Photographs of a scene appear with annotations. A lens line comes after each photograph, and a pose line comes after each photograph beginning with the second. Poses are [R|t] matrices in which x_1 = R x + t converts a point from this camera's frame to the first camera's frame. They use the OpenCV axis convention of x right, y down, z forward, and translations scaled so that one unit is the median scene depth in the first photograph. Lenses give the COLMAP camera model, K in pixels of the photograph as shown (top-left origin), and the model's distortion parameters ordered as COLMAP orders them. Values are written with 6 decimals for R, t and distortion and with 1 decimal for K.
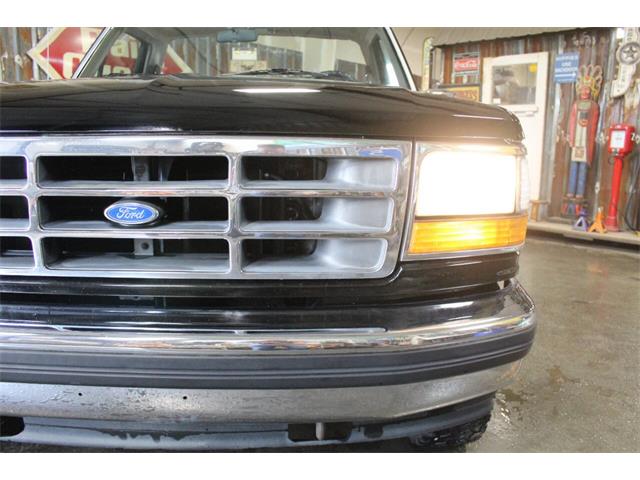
lens RADIAL K [[582.5, 0, 323.1], [0, 582.5, 233.5], [0, 0, 1]] dist [-0.104642, 0.000000]
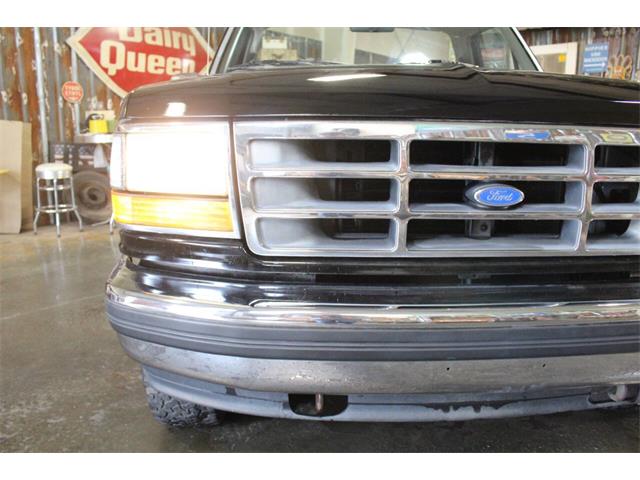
lens RADIAL K [[546.6, 0, 305.9], [0, 546.6, 234.5], [0, 0, 1]] dist [-0.124067, 0.071544]
pose [[0.999808, -0.007755, 0.017990, -0.288009], [0.007057, 0.999233, 0.038515, -0.002166], [-0.018275, -0.038380, 0.999096, 0.012283]]
